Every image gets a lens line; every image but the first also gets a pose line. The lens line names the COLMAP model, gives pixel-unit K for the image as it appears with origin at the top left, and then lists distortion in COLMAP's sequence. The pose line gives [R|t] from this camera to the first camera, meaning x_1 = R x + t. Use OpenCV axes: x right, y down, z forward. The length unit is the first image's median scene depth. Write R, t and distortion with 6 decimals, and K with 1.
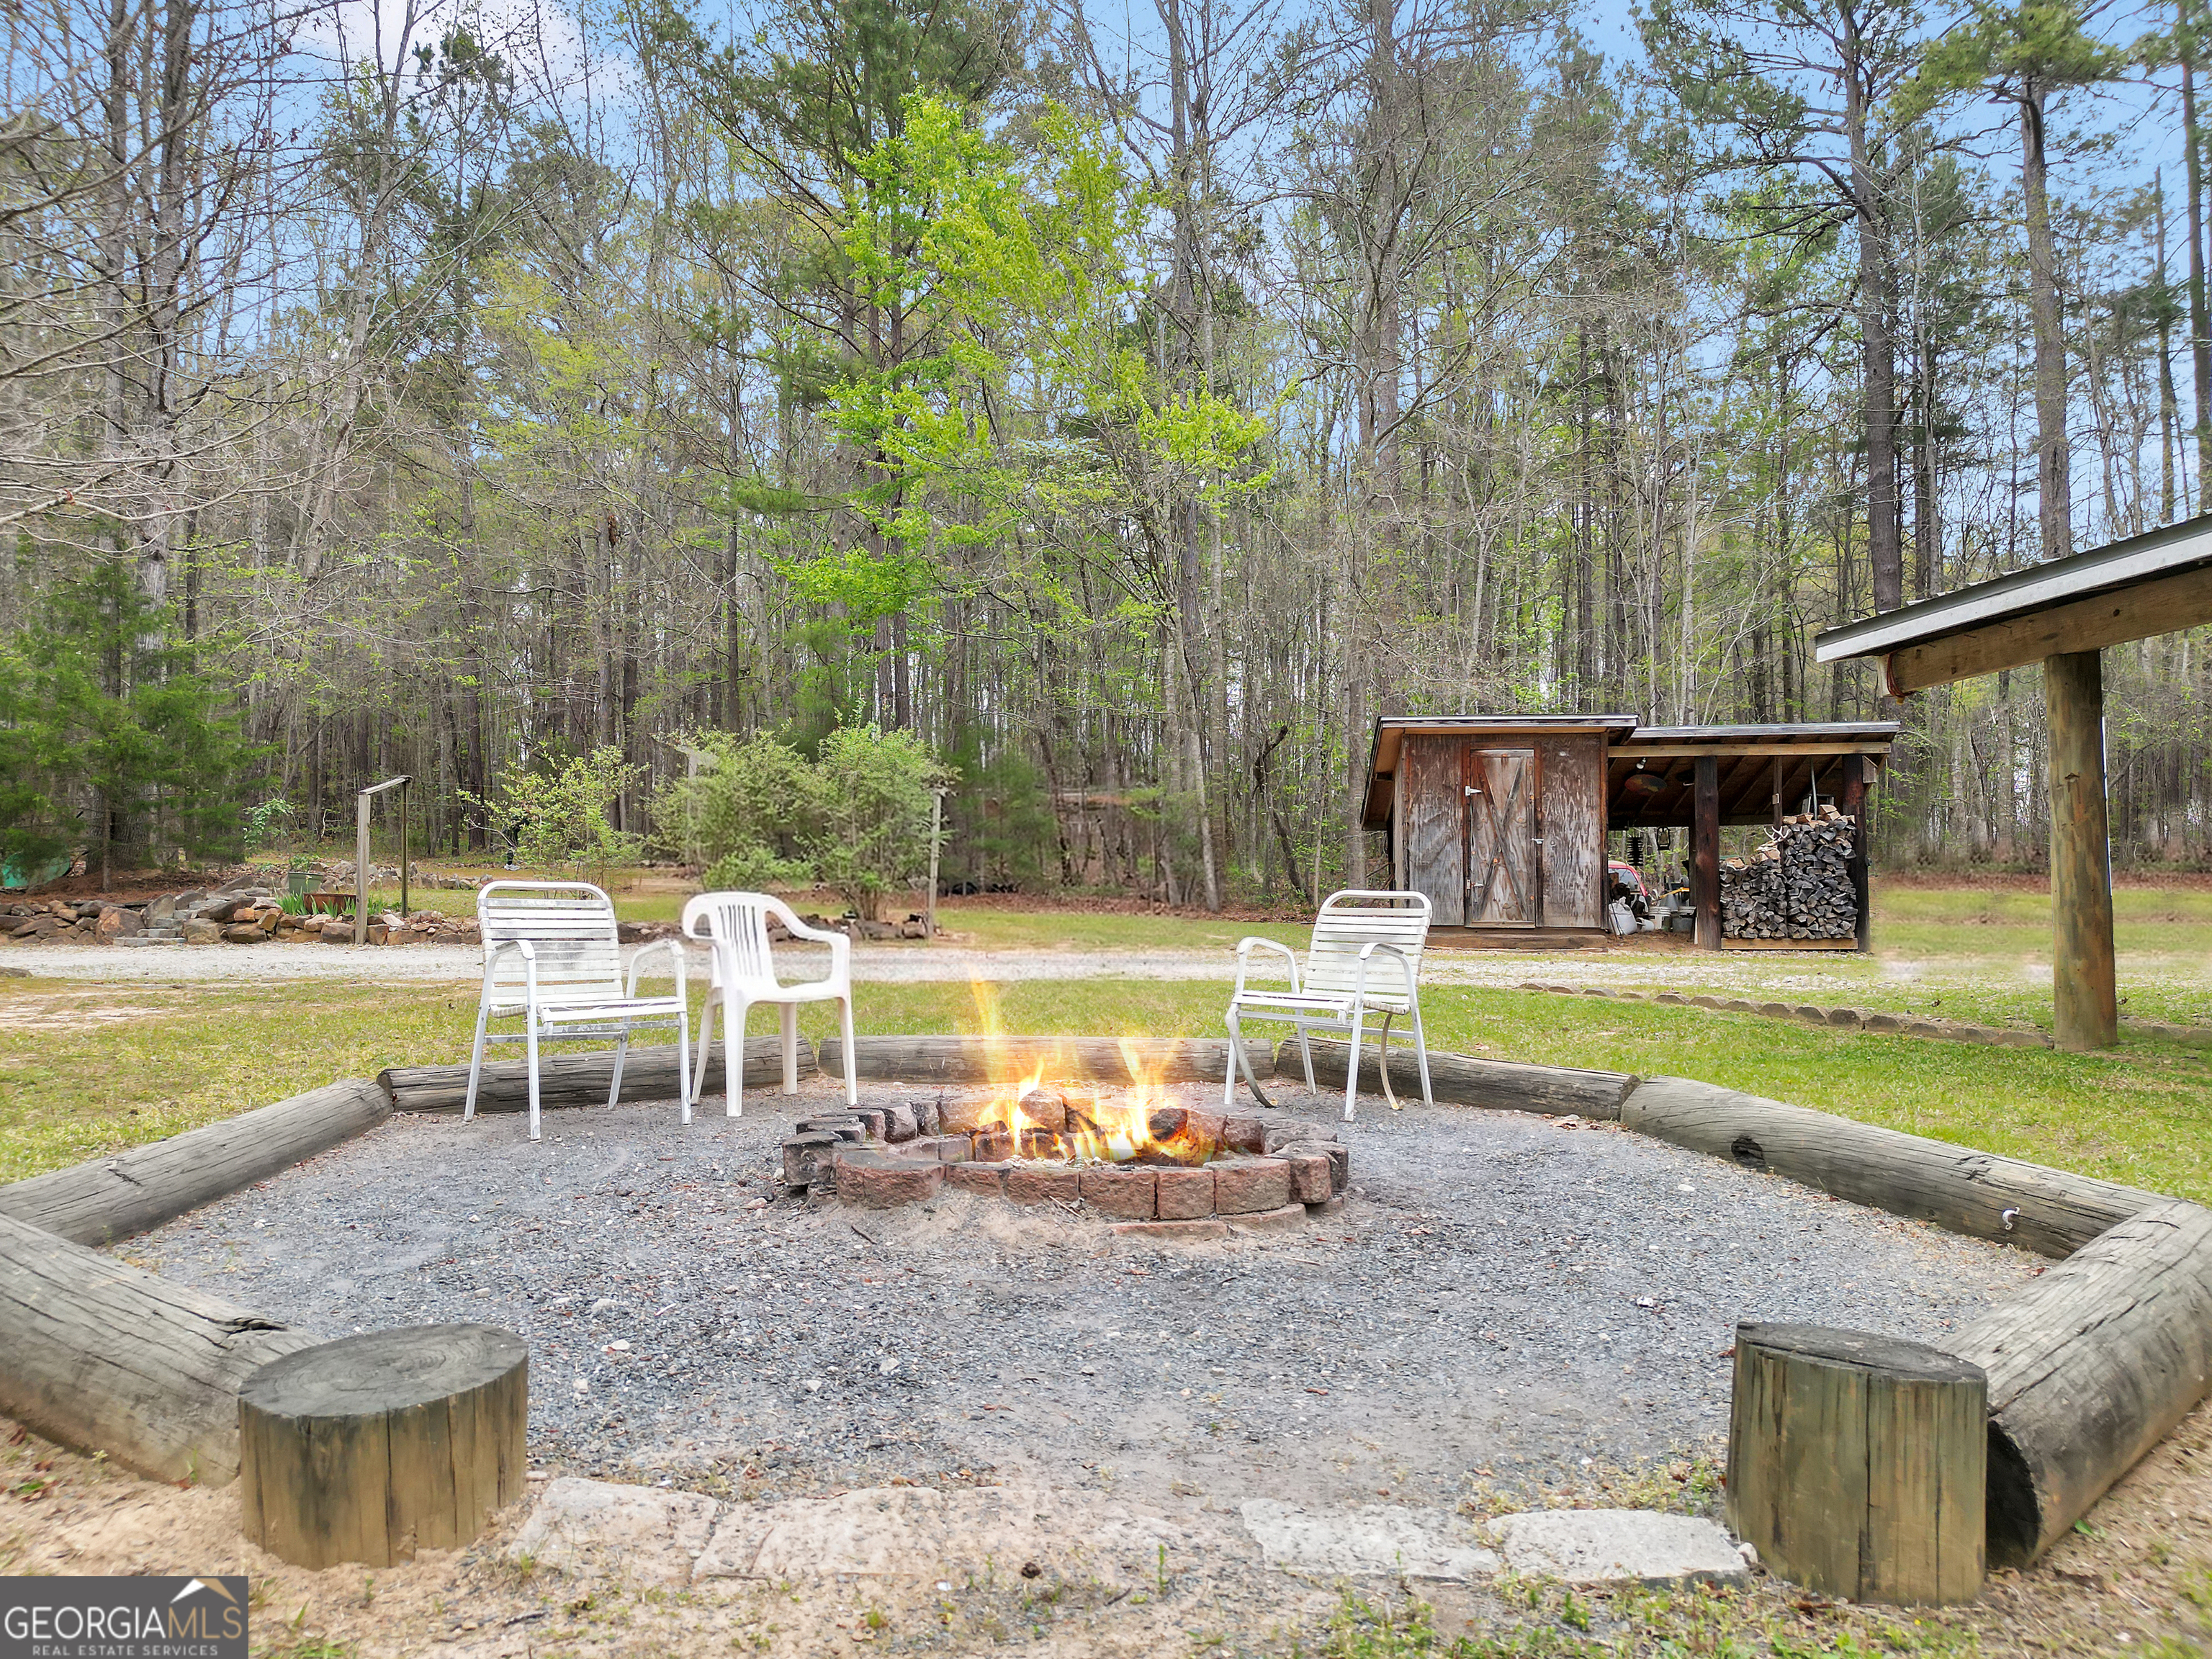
lens RADIAL K [[1548.3, 0, 1098.6], [0, 1548.3, 841.4], [0, 0, 1]] dist [0.025518, -0.023653]
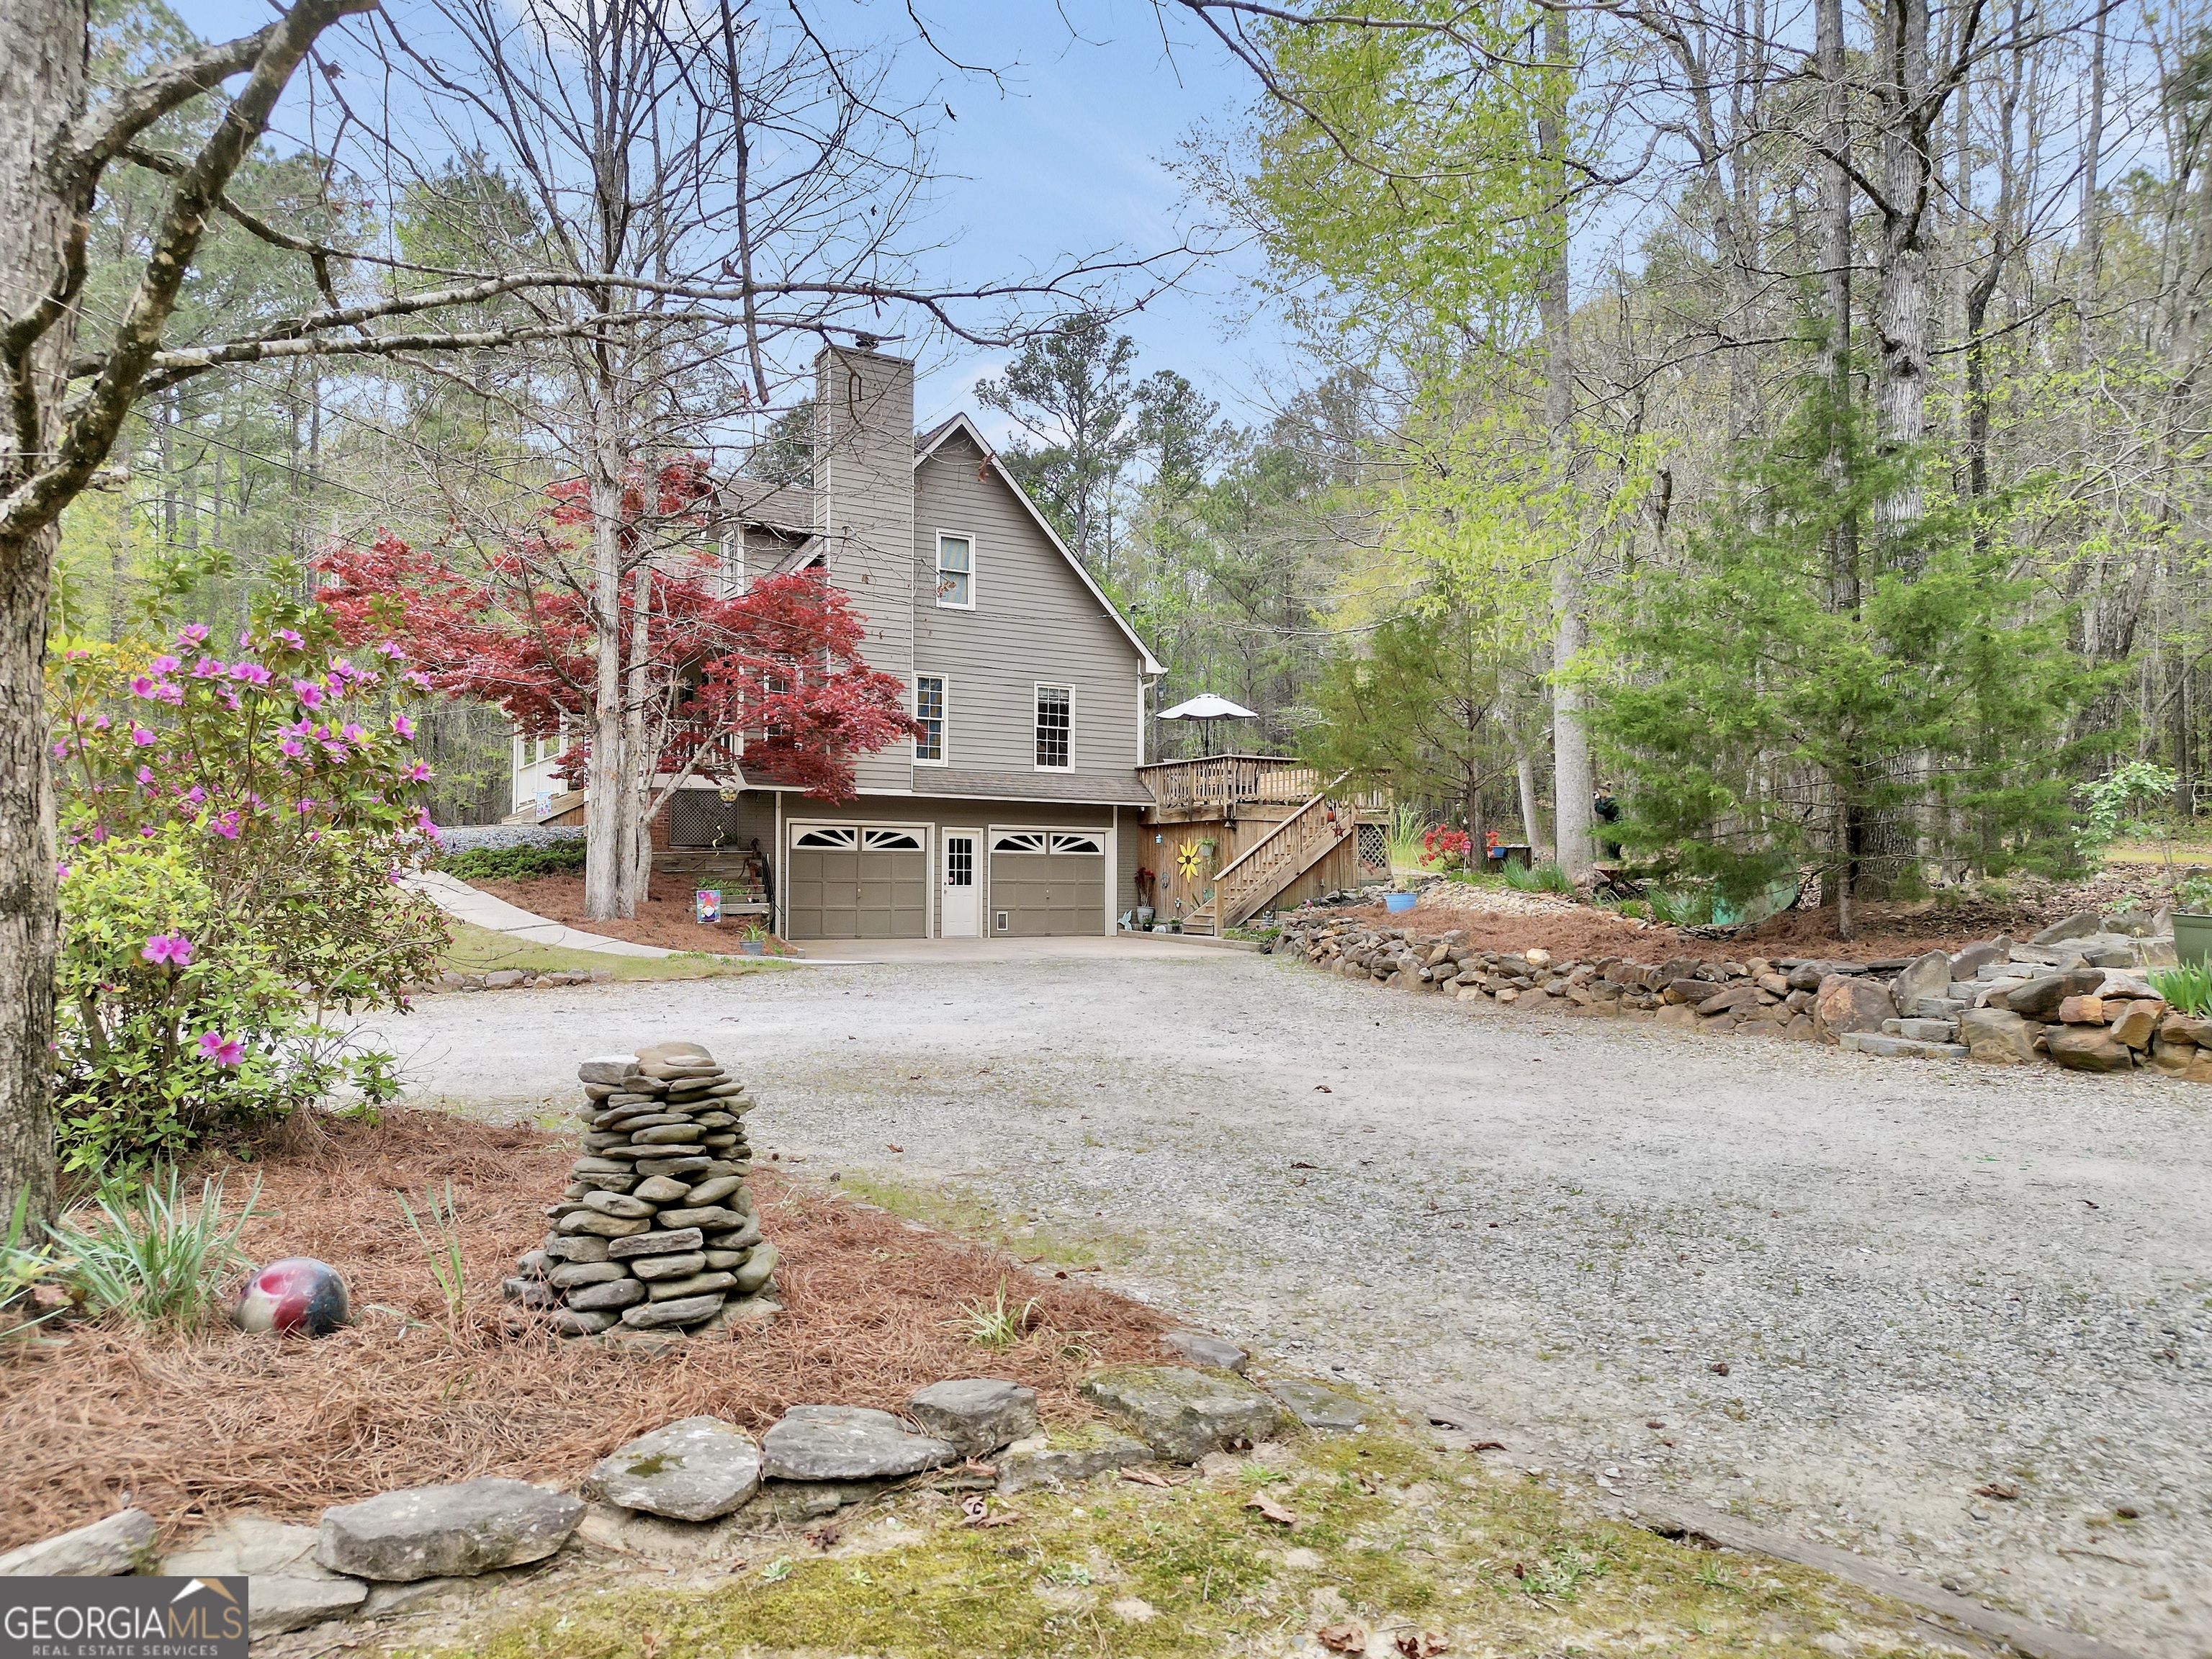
lens RADIAL K [[1548.3, 0, 1094.0], [0, 1548.3, 834.8], [0, 0, 1]] dist [0.025518, -0.023653]
pose [[0.474702, -0.027295, -0.879723, -0.261331], [0.036100, 0.999282, -0.011525, -0.012086], [0.879406, -0.026287, 0.475346, 0.490971]]
